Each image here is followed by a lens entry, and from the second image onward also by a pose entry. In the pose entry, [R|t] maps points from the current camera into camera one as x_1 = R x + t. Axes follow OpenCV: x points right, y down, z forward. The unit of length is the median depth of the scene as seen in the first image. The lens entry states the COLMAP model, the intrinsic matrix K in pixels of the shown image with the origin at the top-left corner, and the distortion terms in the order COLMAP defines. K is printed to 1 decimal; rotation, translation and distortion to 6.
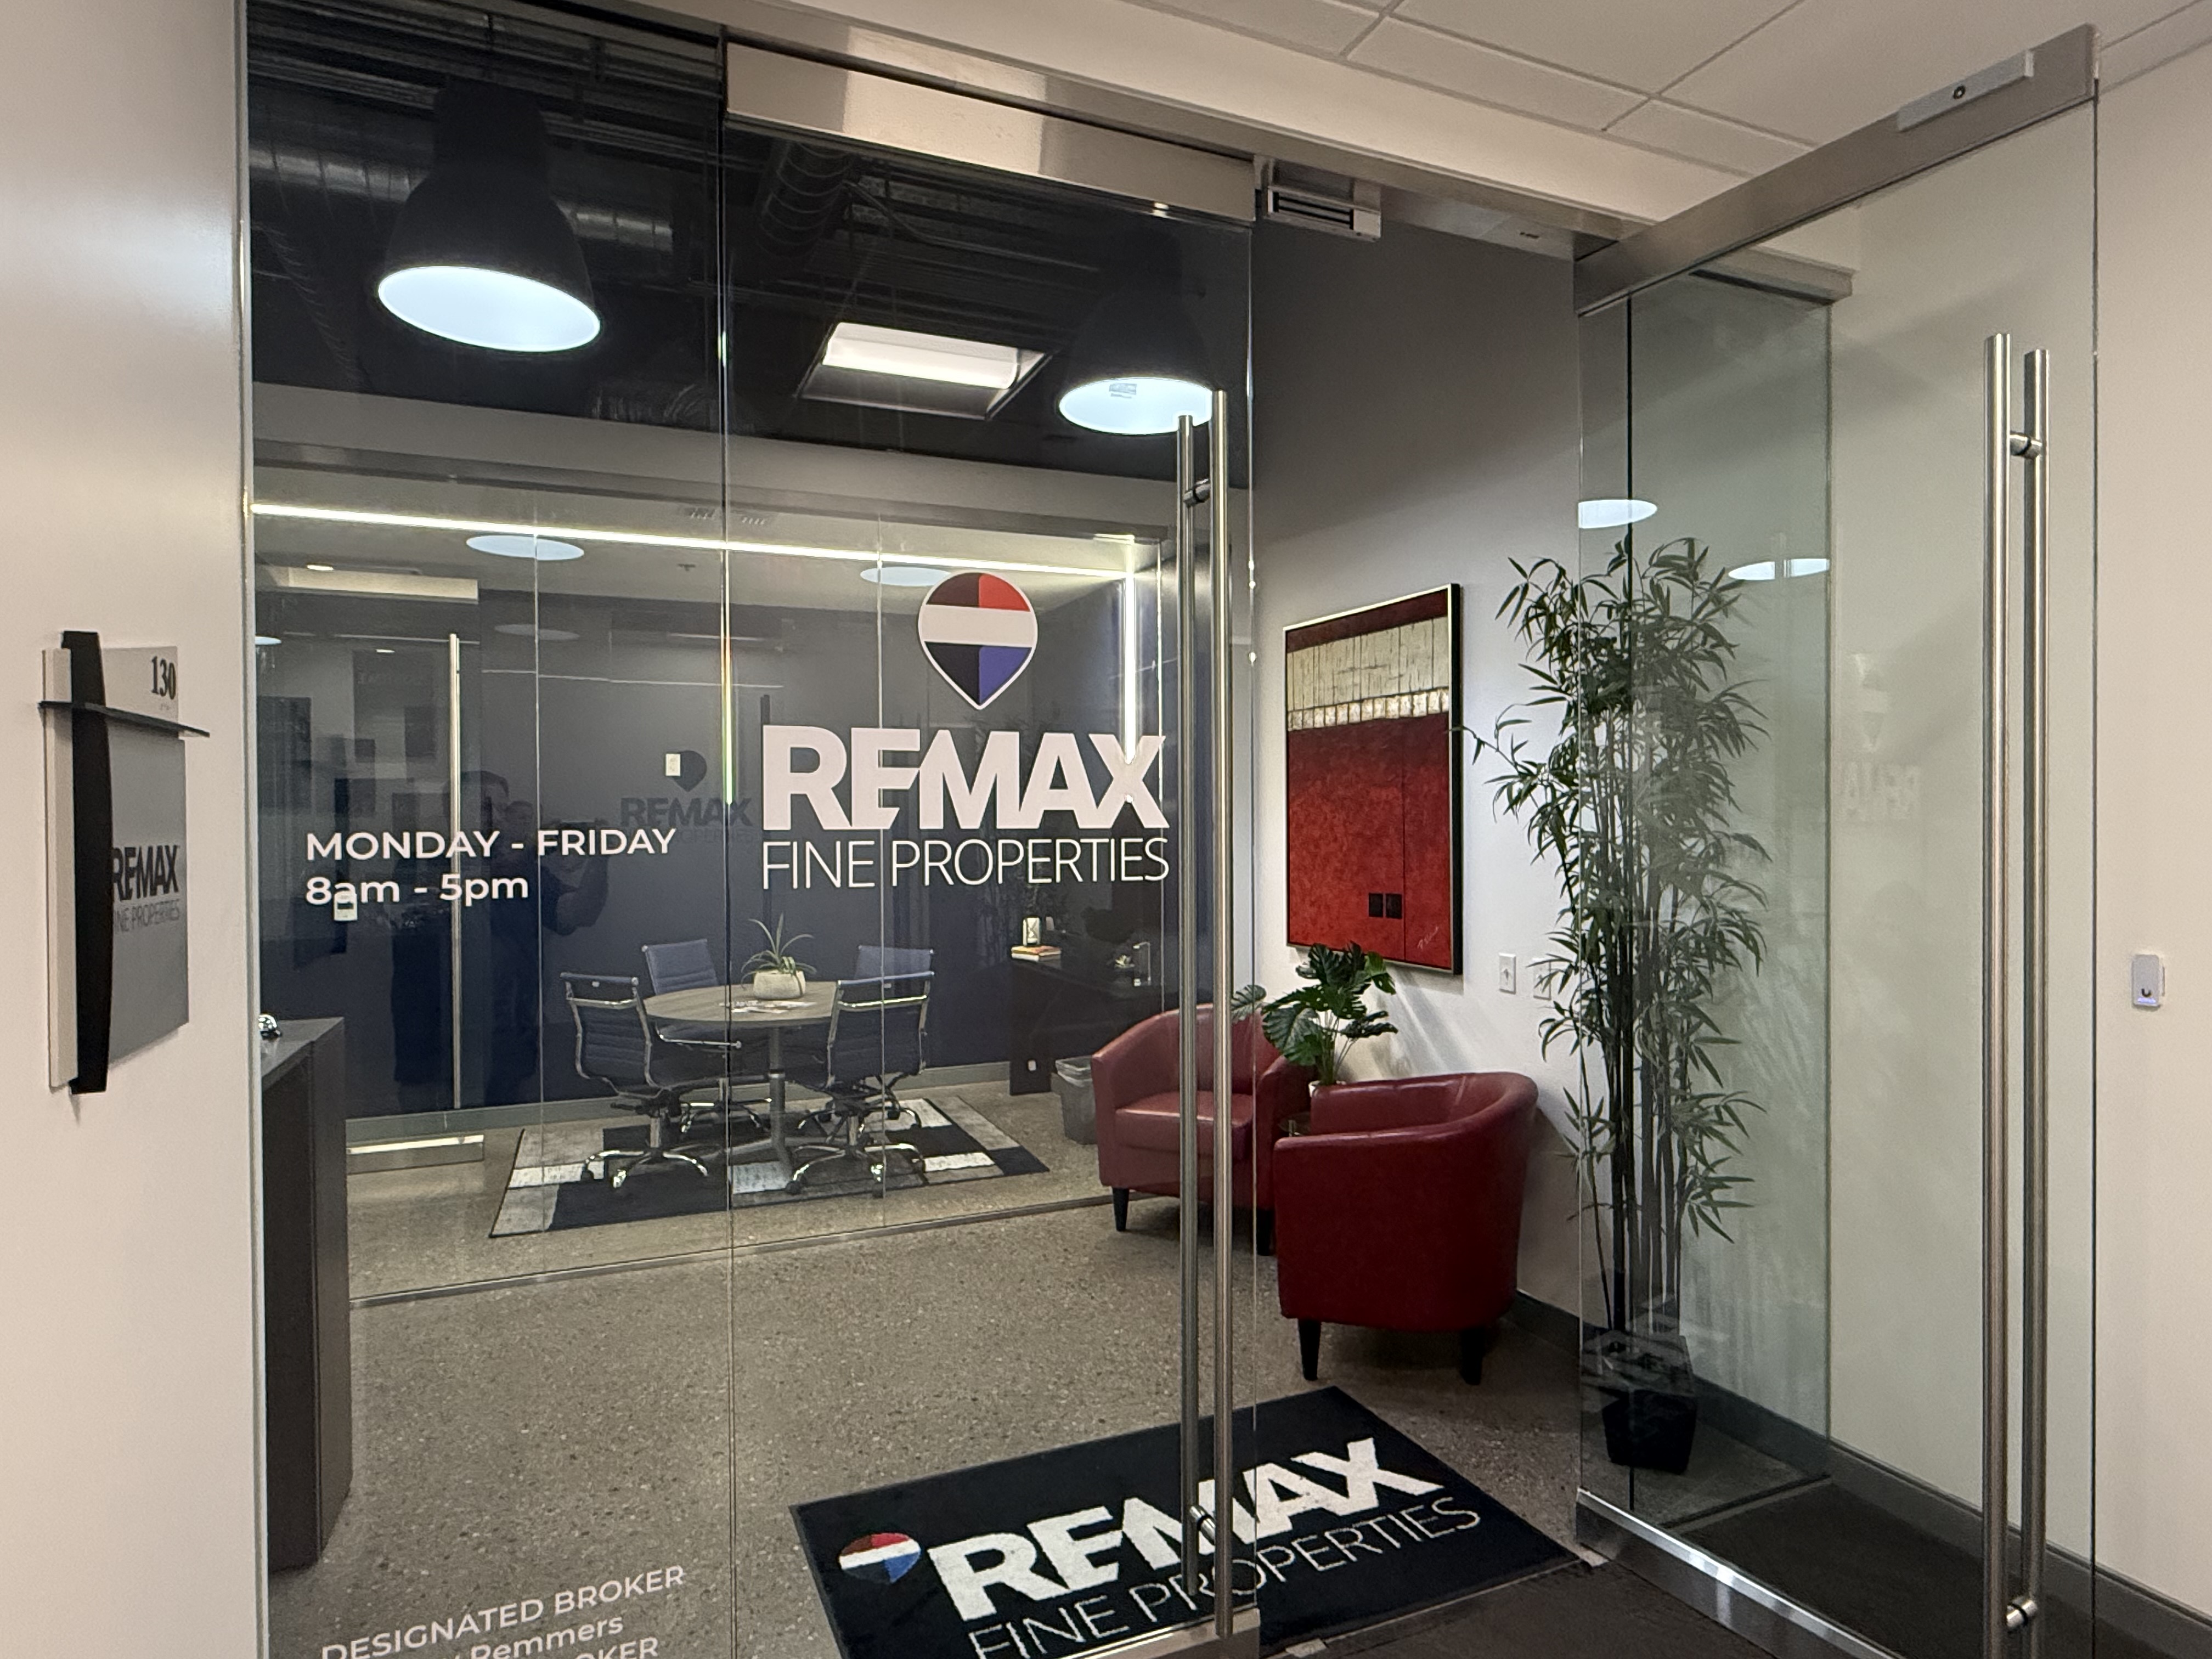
lens RADIAL K [[1238.6, 0, 1094.8], [0, 1238.6, 828.9], [0, 0, 1]] dist [0.001247, -0.005028]
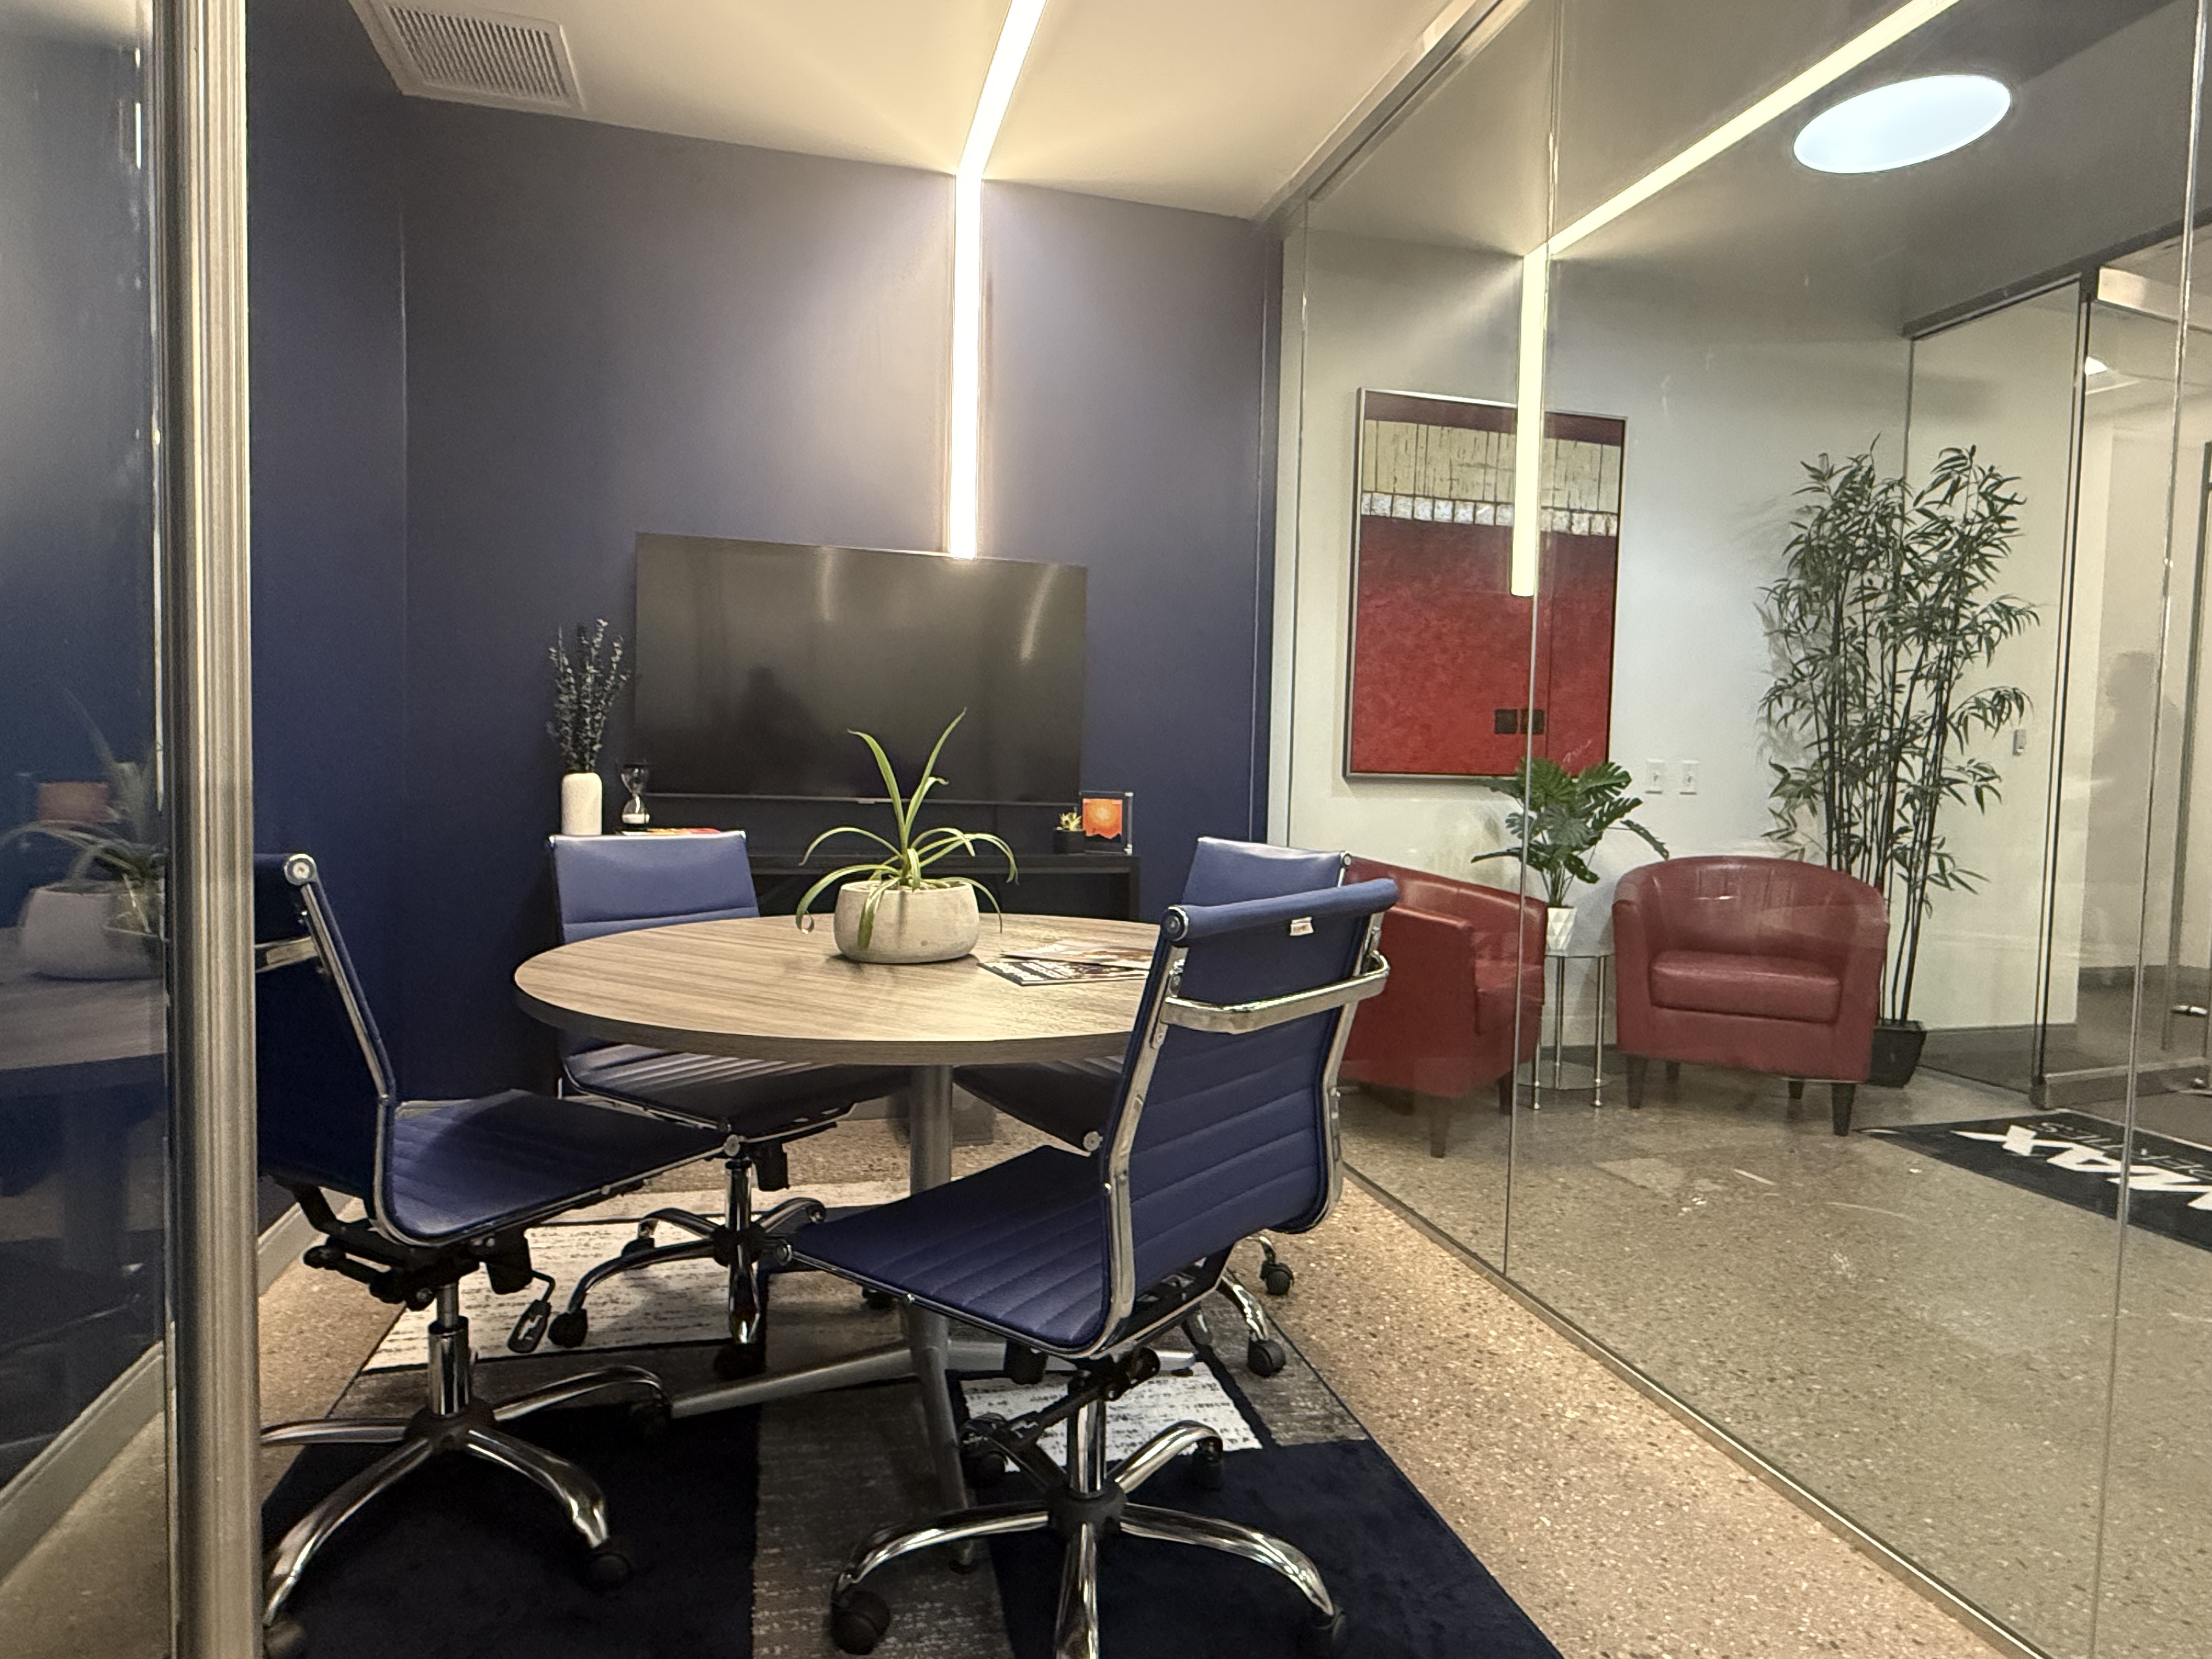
lens RADIAL K [[1238.6, 0, 1108.1], [0, 1238.6, 835.9], [0, 0, 1]] dist [0.001247, -0.005028]
pose [[0.155388, -0.044767, 0.986839, -0.744866], [-0.020882, 0.998601, 0.048589, 0.105176], [-0.987633, -0.028157, 0.154236, 1.110008]]
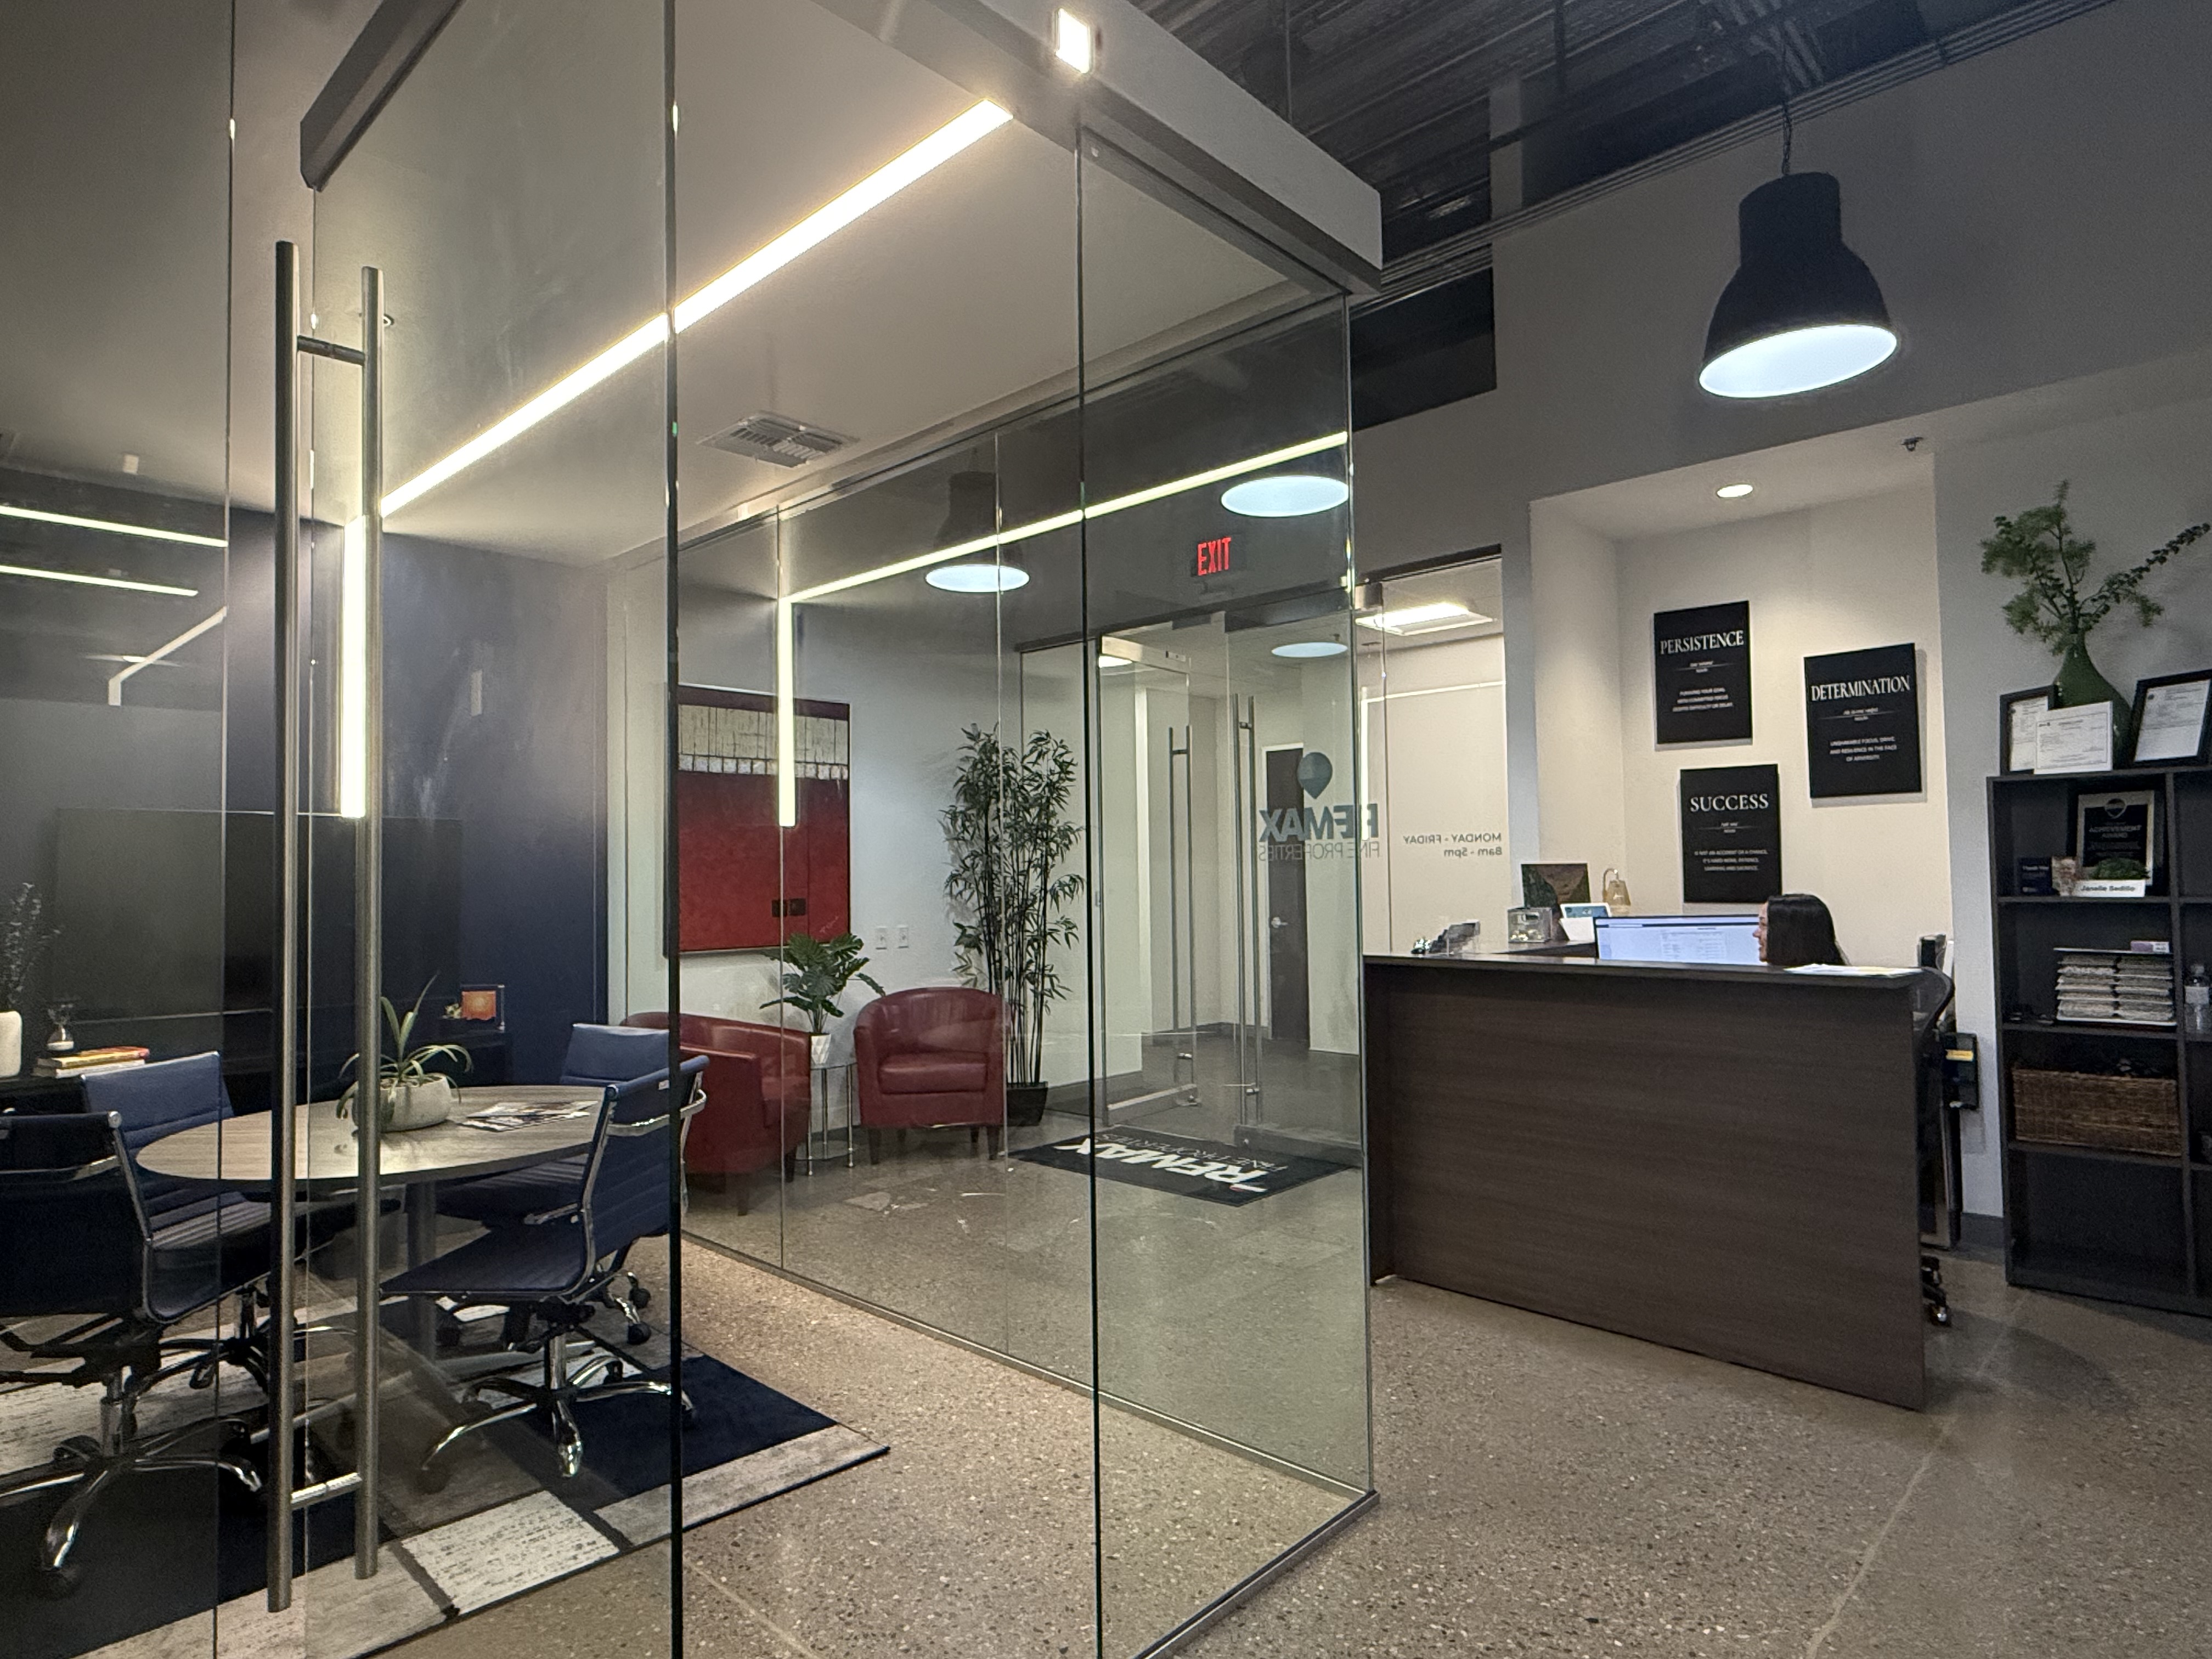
lens RADIAL K [[1238.6, 0, 1103.0], [0, 1238.6, 823.3], [0, 0, 1]] dist [0.001247, -0.005028]
pose [[-0.375668, 0.050900, 0.925355, -1.156400], [0.022140, 0.998699, -0.045946, 0.036386], [-0.926490, 0.003227, -0.376306, 1.141438]]
